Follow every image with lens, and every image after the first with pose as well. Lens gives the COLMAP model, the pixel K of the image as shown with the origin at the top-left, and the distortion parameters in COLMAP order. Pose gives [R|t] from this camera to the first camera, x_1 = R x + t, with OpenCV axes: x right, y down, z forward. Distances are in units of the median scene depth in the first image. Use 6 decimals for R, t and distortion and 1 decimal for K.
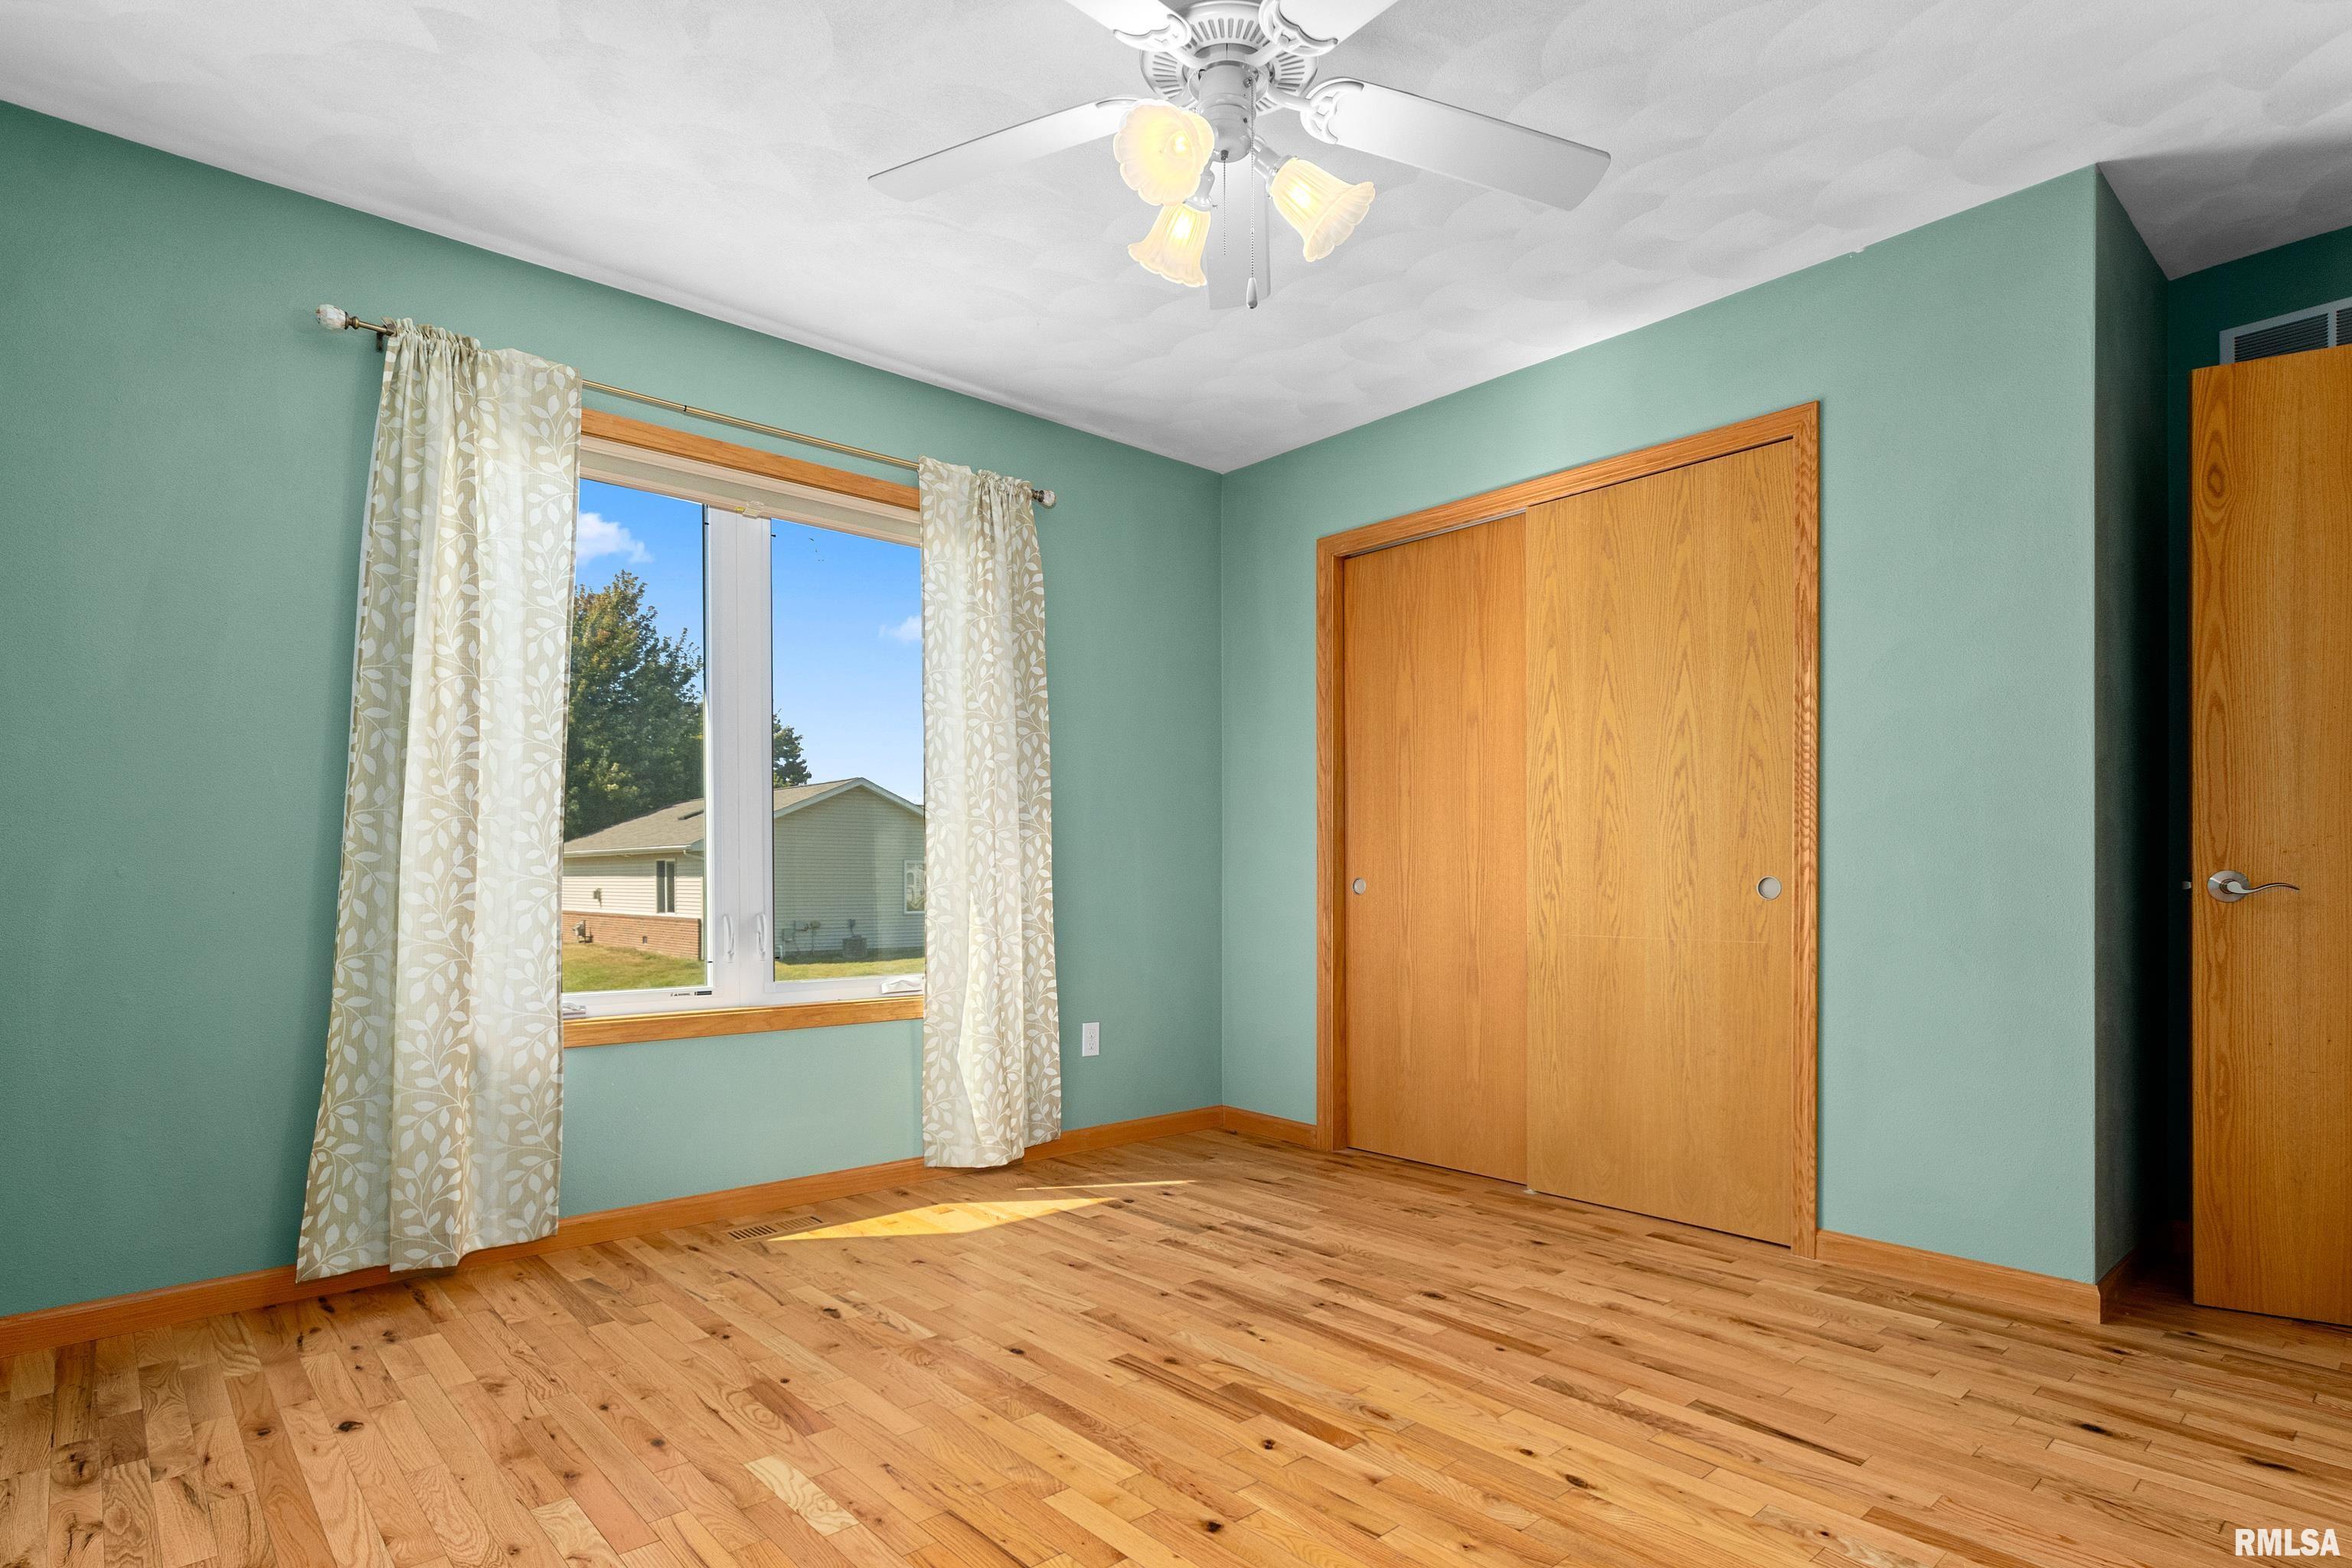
lens RADIAL K [[1213.1, 0, 1180.8], [0, 1213.1, 889.1], [0, 0, 1]] dist [0.010811, 0.000039]
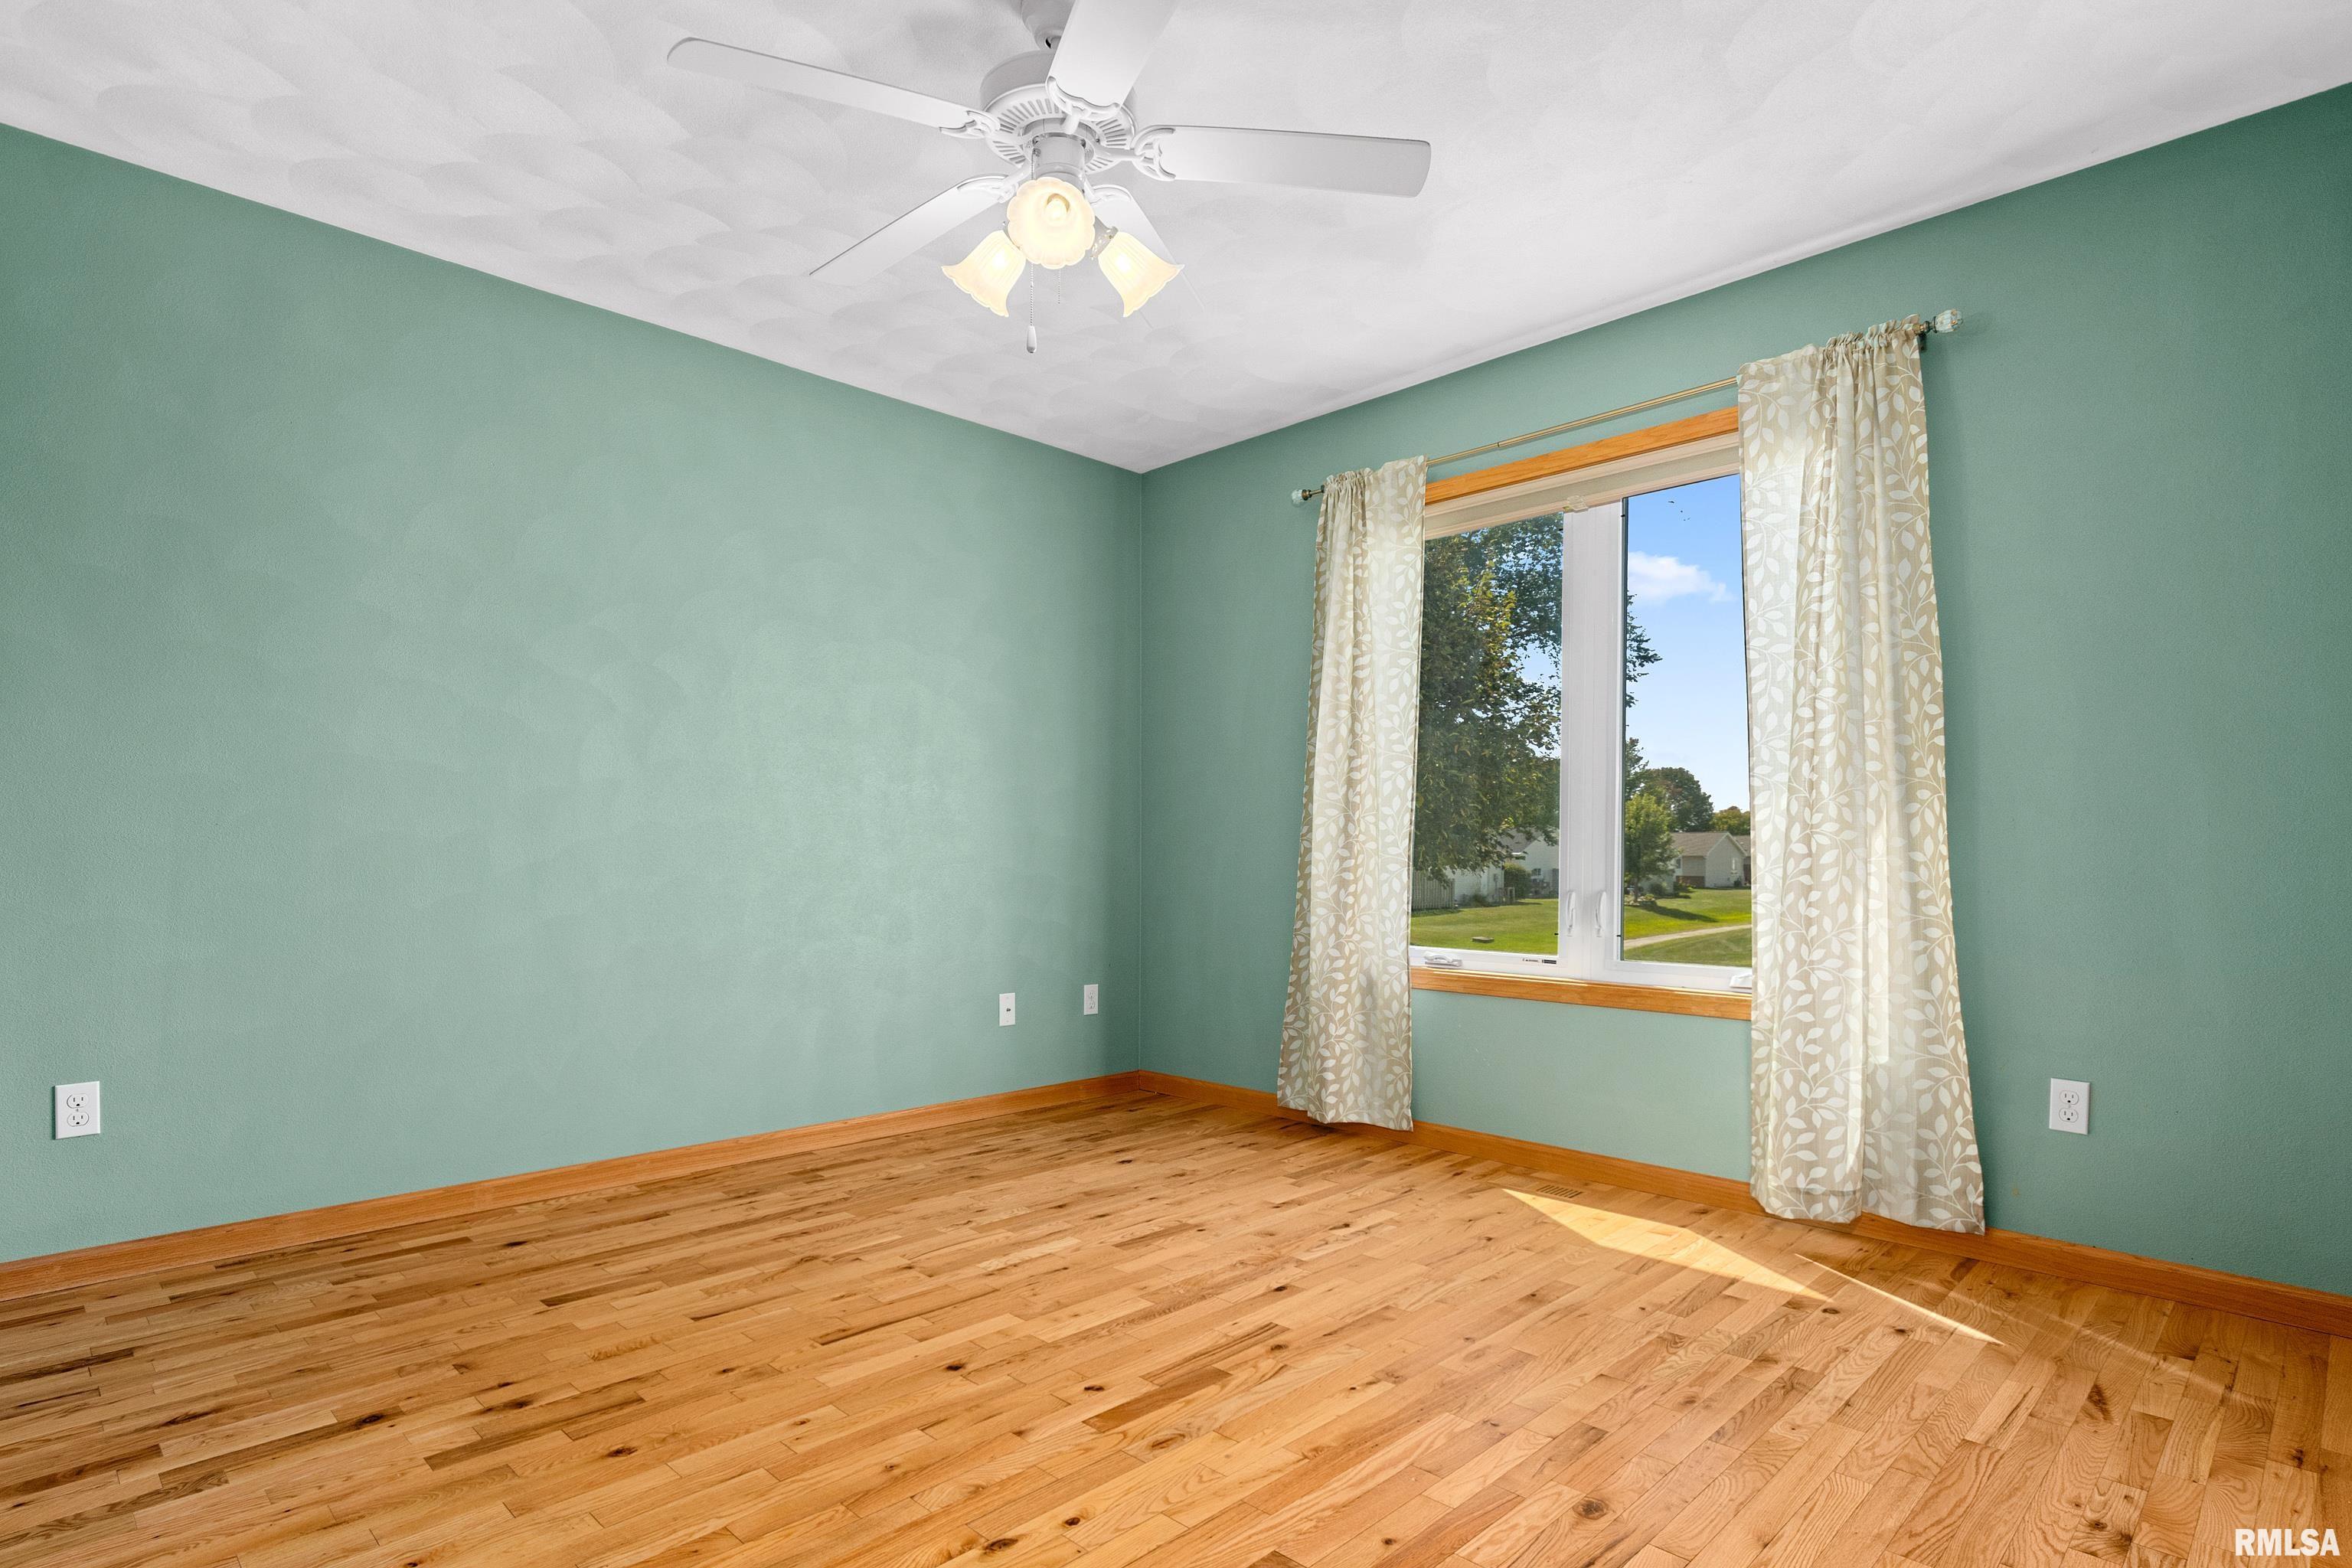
lens RADIAL K [[1205.4, 0, 1176.1], [0, 1205.4, 866.3], [0, 0, 1]] dist [0.008501, -0.000334]
pose [[0.051749, 0.007122, -0.998635, 0.752374], [-0.010080, 0.999927, 0.006609, -0.004664], [0.998609, 0.009725, 0.051817, 0.676826]]
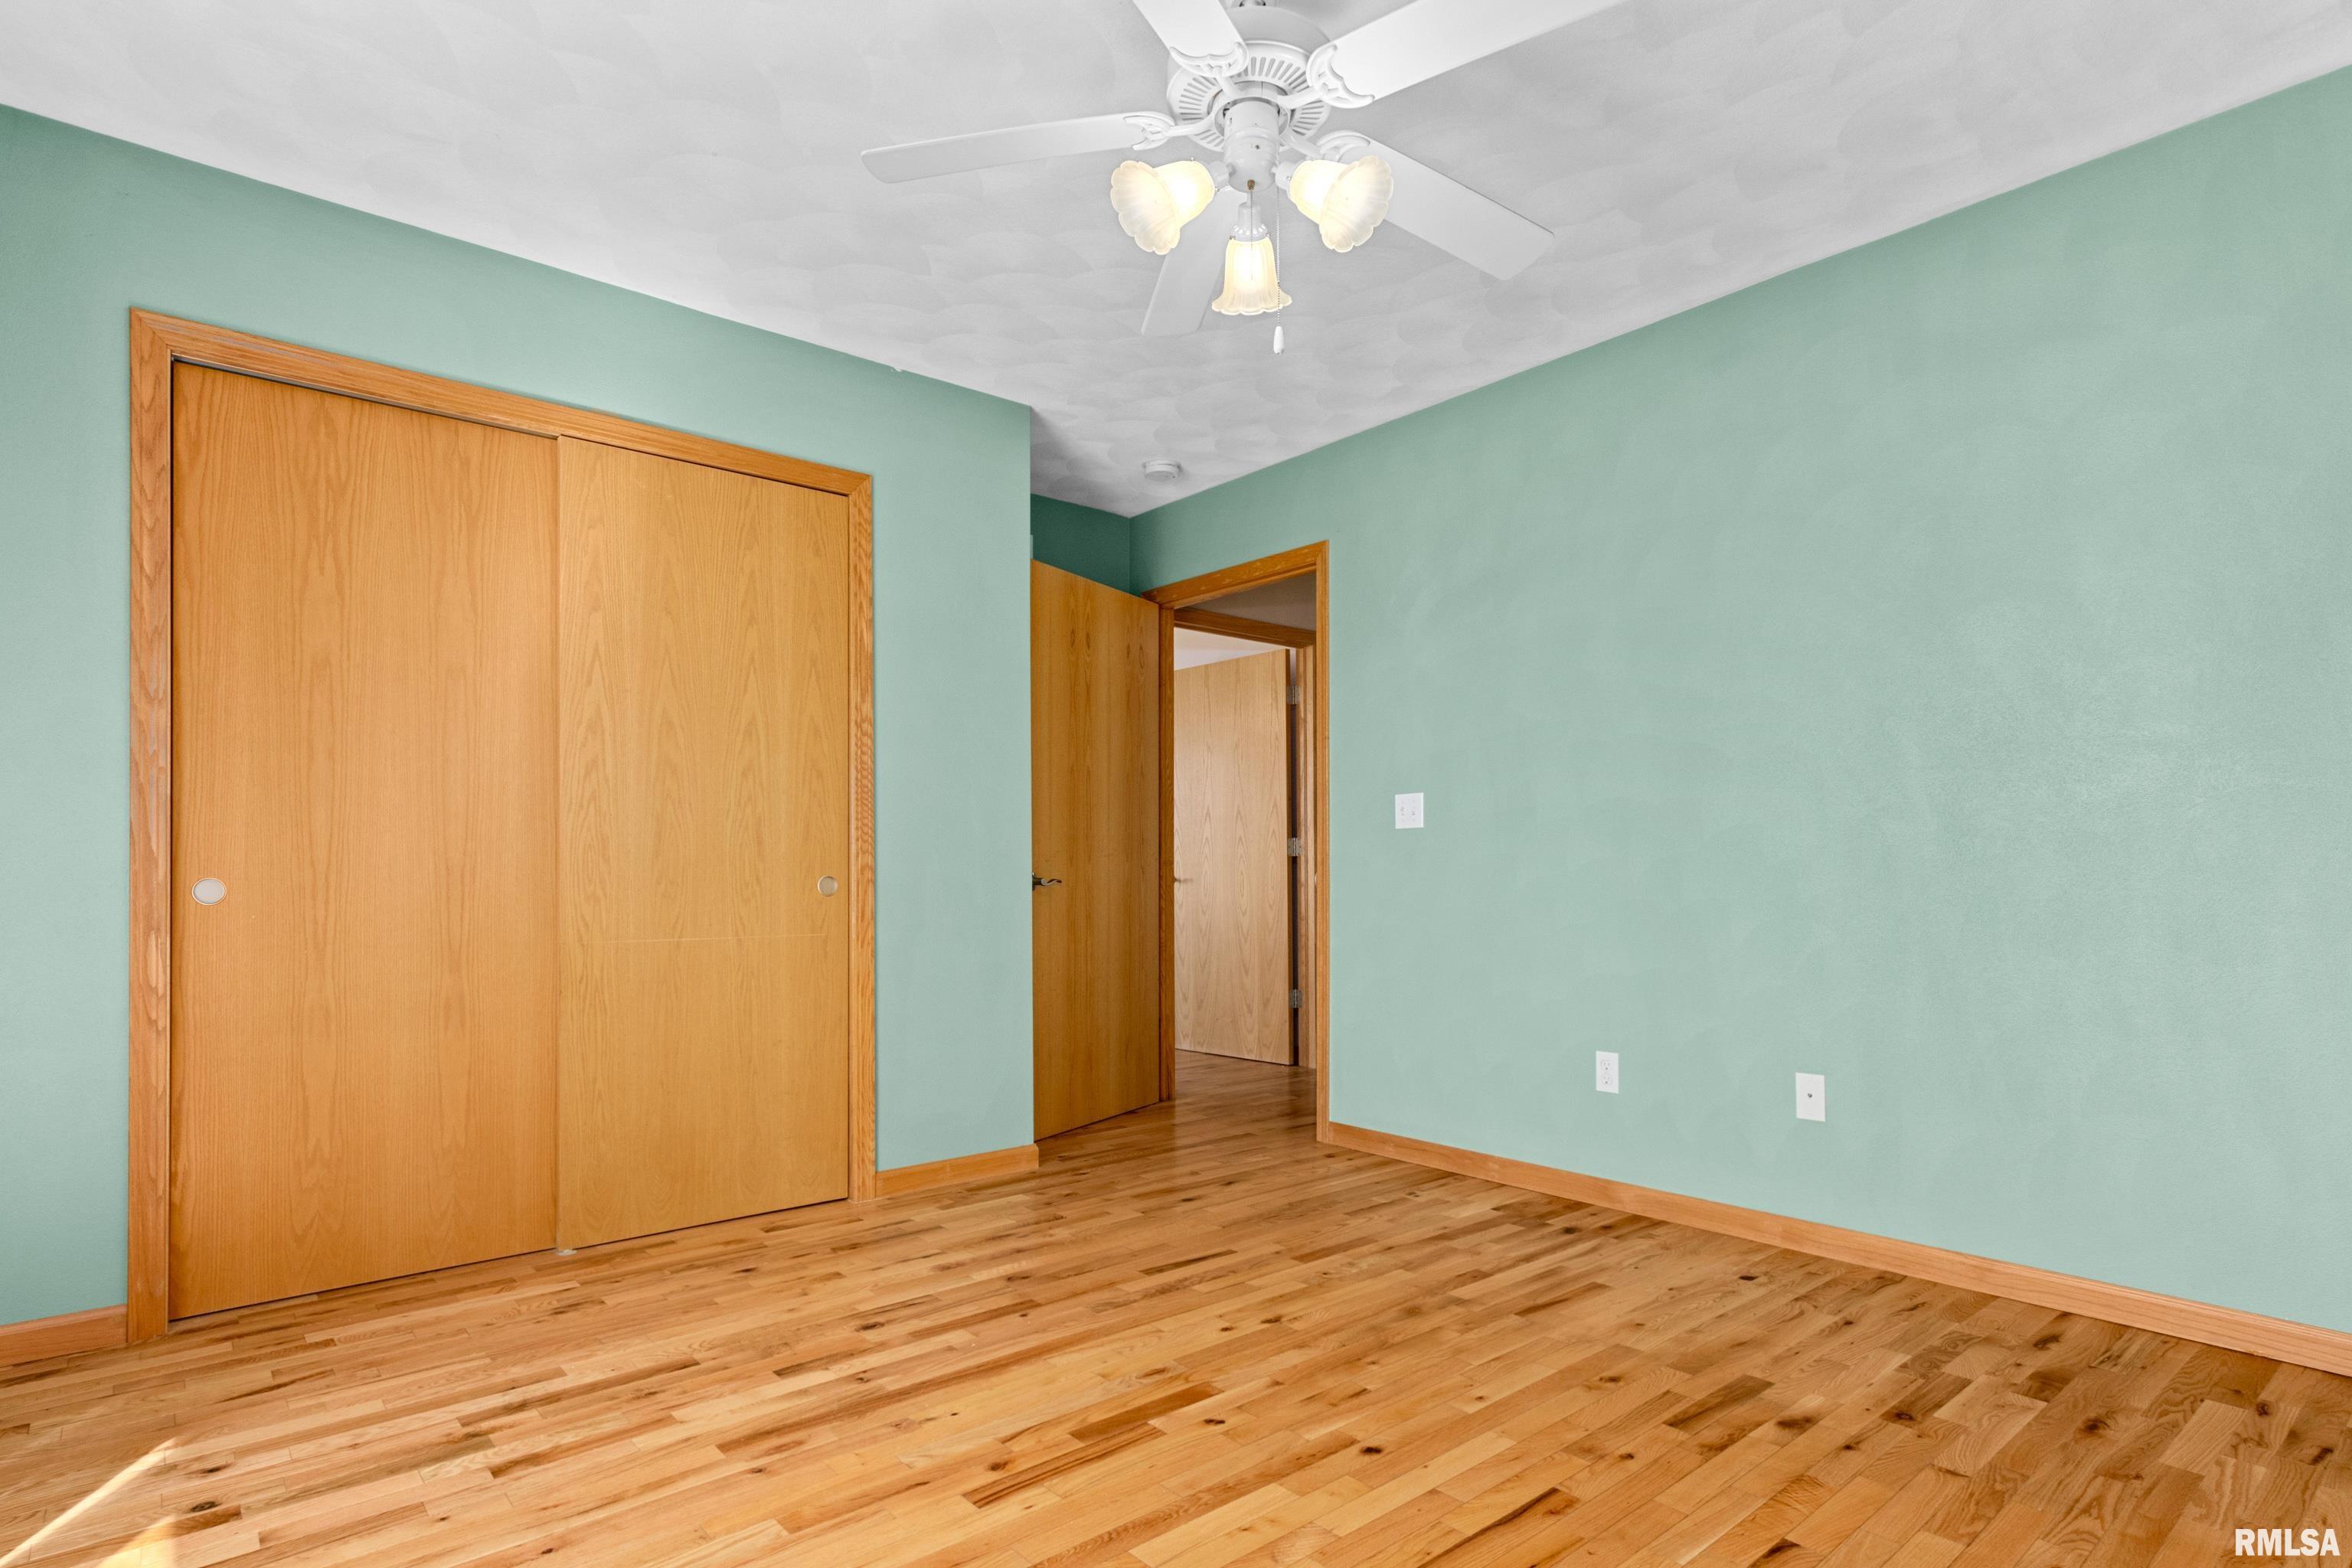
lens RADIAL K [[1205.4, 0, 1176.1], [0, 1205.4, 866.3], [0, 0, 1]] dist [0.008501, -0.000334]
pose [[0.026489, 0.006831, 0.999626, -0.643381], [0.011685, 0.999906, -0.007142, -0.007032], [-0.999581, 0.011870, 0.026407, 0.668469]]
